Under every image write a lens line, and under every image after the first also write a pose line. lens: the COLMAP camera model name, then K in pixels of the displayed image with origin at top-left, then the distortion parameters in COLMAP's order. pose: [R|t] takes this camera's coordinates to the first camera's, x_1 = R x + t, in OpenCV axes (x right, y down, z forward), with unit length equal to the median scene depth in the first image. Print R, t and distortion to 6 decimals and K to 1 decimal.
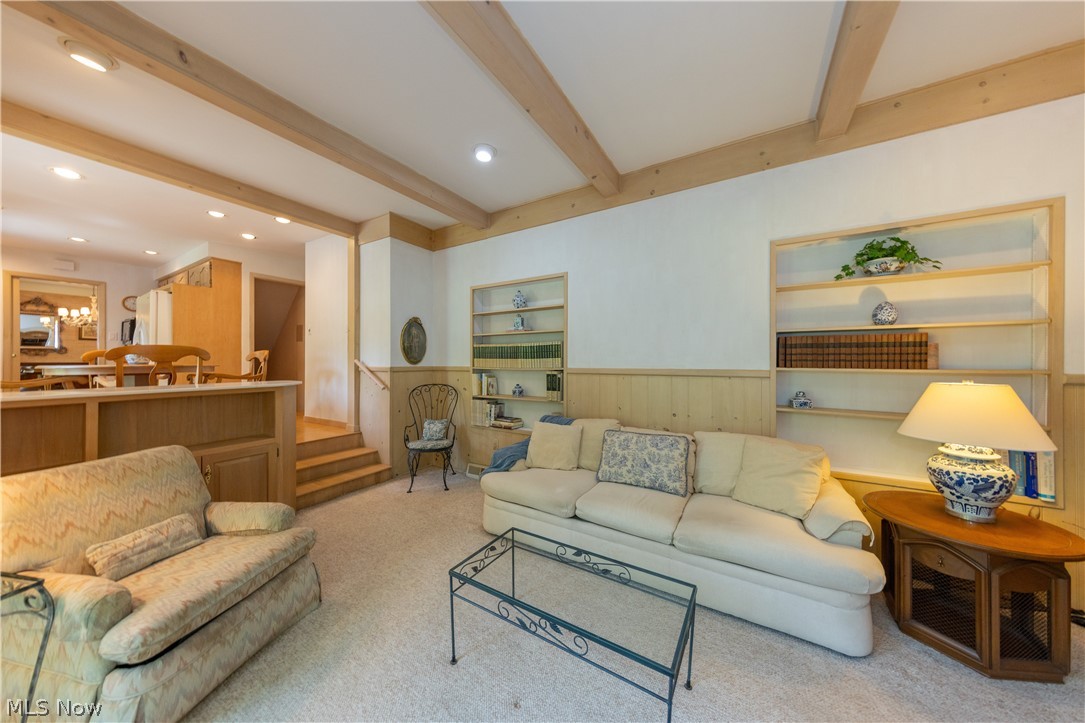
lens RADIAL K [[346.8, 0, 542.5], [0, 346.8, 361.5], [0, 0, 1]] dist [0.000981, -0.000018]
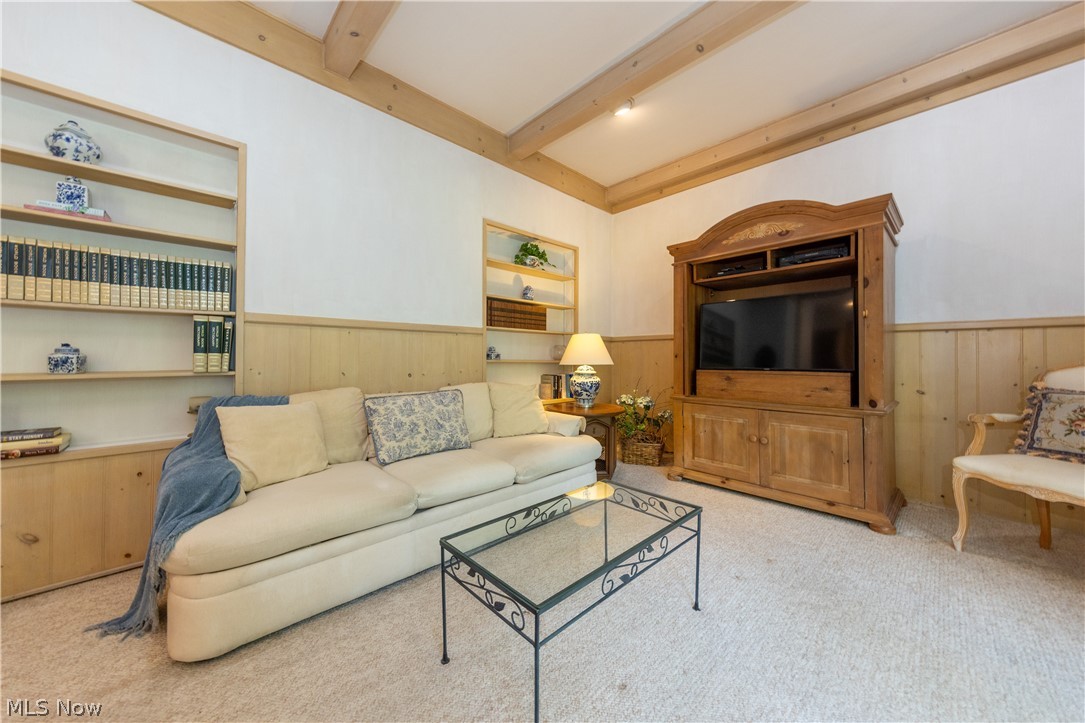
lens RADIAL K [[372.7, 0, 524.7], [0, 372.7, 353.5], [0, 0, 1]] dist [-0.000940, -0.000041]
pose [[0.278621, 0.005447, 0.960386, -0.505886], [0.001929, 0.999979, -0.006231, 0.117961], [-0.960399, 0.003589, 0.278605, 0.507155]]
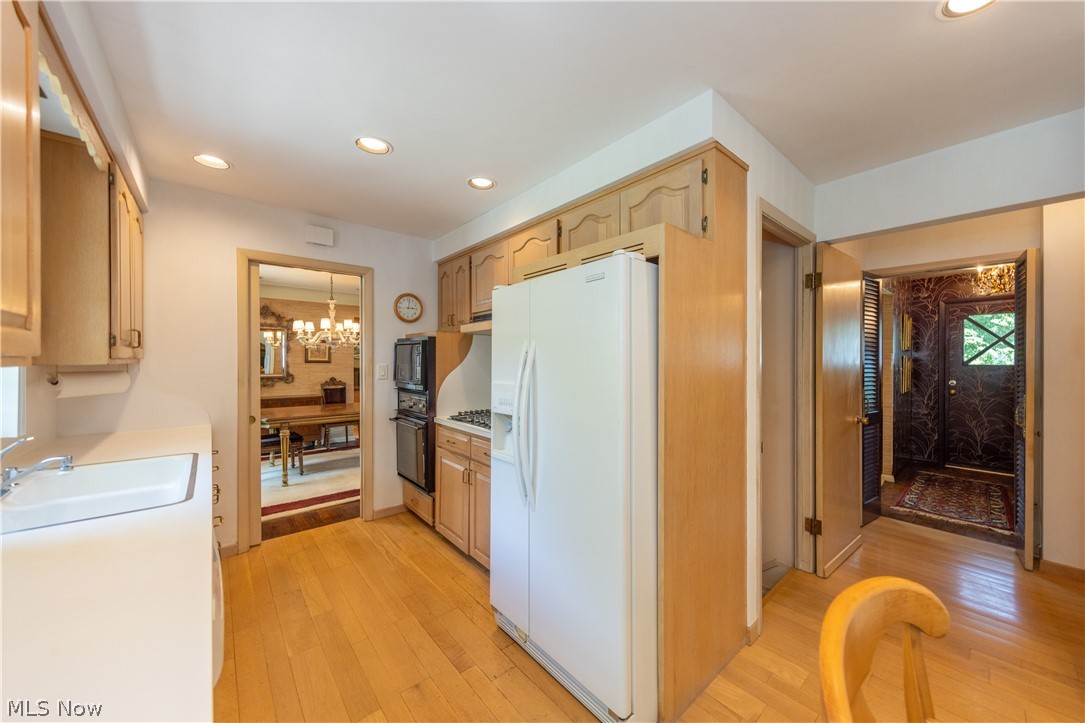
lens RADIAL K [[385.2, 0, 542.5], [0, 385.2, 361.5], [0, 0, 1]] dist [0.000141, 0.000003]
pose [[0.951538, 0.000436, -0.307530, -1.974728], [0.000034, 0.999999, 0.001524, -0.210671], [0.307530, -0.001461, 0.951537, 1.247682]]
